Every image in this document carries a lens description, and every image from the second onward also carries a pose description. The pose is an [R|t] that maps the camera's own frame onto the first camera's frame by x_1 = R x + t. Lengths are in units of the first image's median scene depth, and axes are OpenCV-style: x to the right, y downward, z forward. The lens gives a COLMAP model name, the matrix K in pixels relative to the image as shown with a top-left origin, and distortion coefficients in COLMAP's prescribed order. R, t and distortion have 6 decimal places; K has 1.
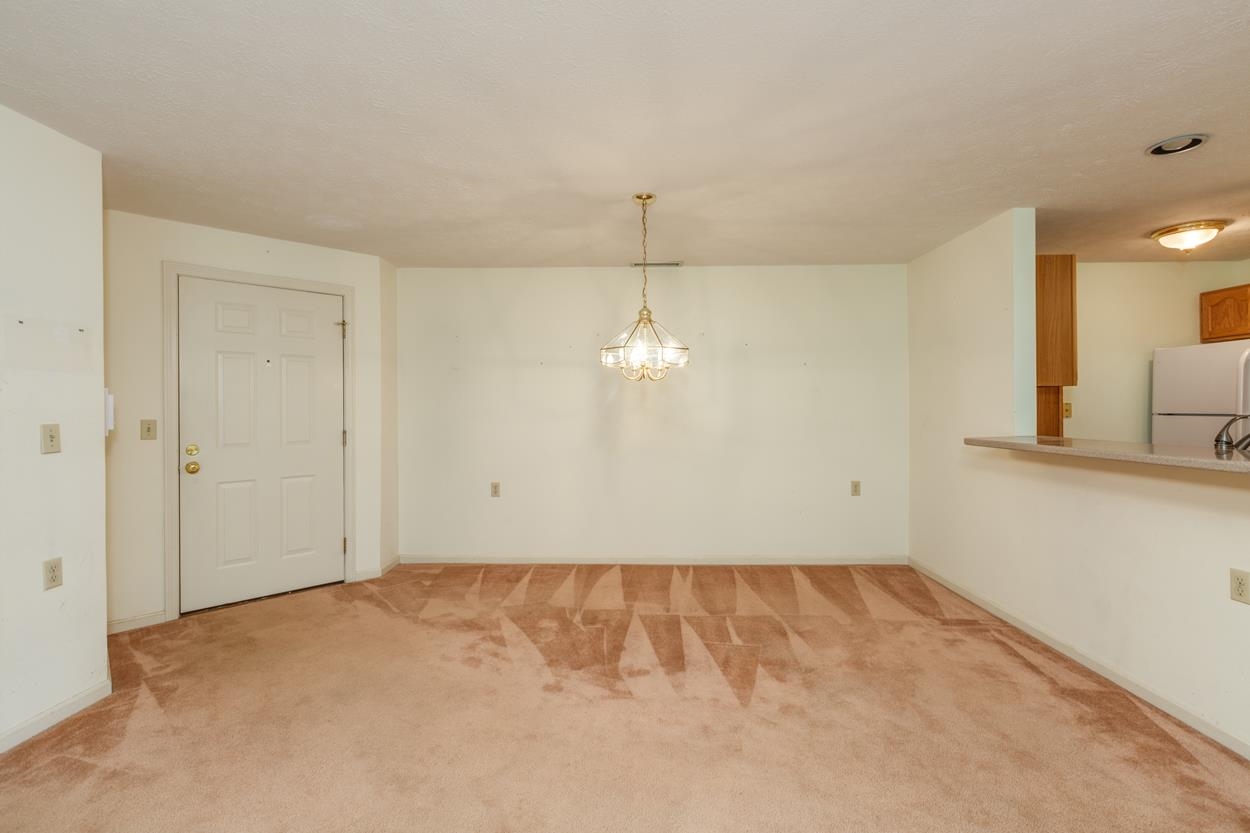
lens RADIAL K [[557.7, 0, 622.9], [0, 557.7, 412.3], [0, 0, 1]] dist [0.001216, -0.000794]
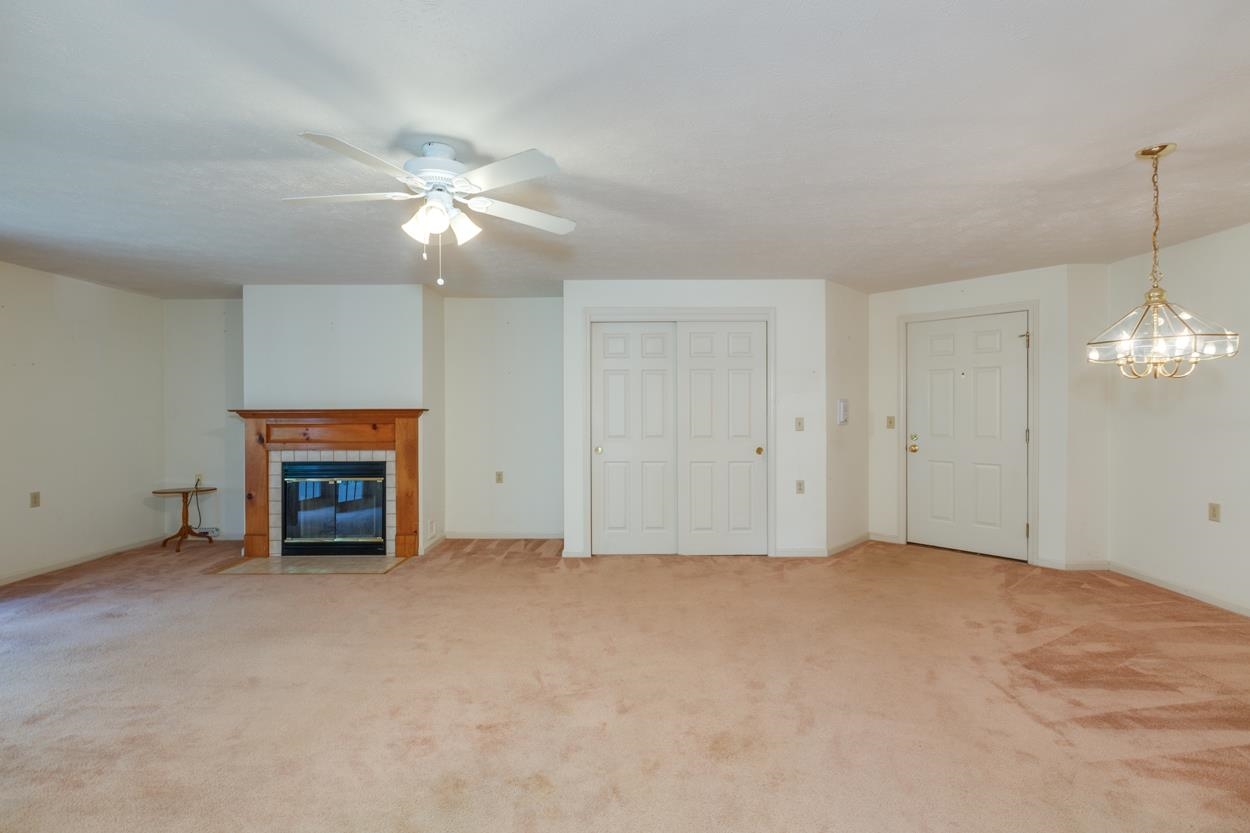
lens RADIAL K [[557.7, 0, 635.3], [0, 557.7, 411.9], [0, 0, 1]] dist [0.001216, -0.000794]
pose [[0.028912, 0.009525, -0.999537, 0.739444], [-0.006076, 0.999938, 0.009353, -0.009701], [0.999563, 0.005802, 0.028968, 0.204987]]
